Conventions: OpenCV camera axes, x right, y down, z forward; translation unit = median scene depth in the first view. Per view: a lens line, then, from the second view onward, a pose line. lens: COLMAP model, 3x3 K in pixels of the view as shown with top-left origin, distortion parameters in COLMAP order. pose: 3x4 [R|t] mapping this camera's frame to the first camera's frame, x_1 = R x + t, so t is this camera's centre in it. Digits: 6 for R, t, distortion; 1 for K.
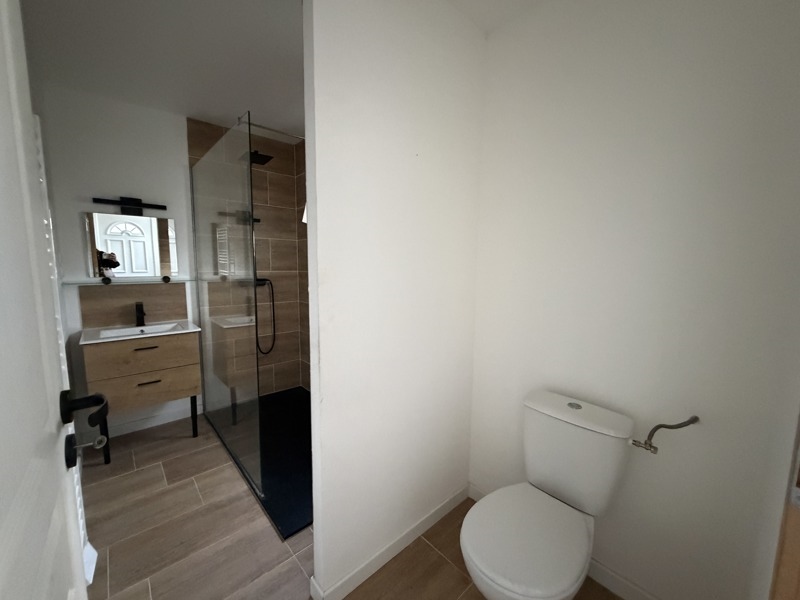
lens RADIAL K [[317.8, 0, 396.6], [0, 317.8, 299.4], [0, 0, 1]] dist [0.002980, 0.001298]
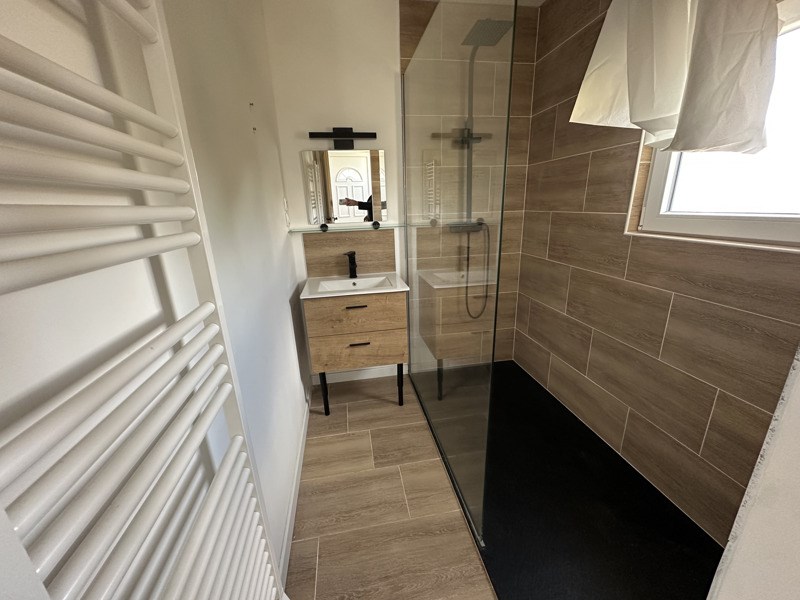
lens RADIAL K [[319.0, 0, 401.0], [0, 319.0, 299.3], [0, 0, 1]] dist [0.003245, -0.000303]
pose [[0.847055, 0.116262, -0.518633, -0.189266], [-0.018477, 0.981634, 0.189875, -0.030934], [0.531183, -0.151252, 0.833647, 0.278565]]
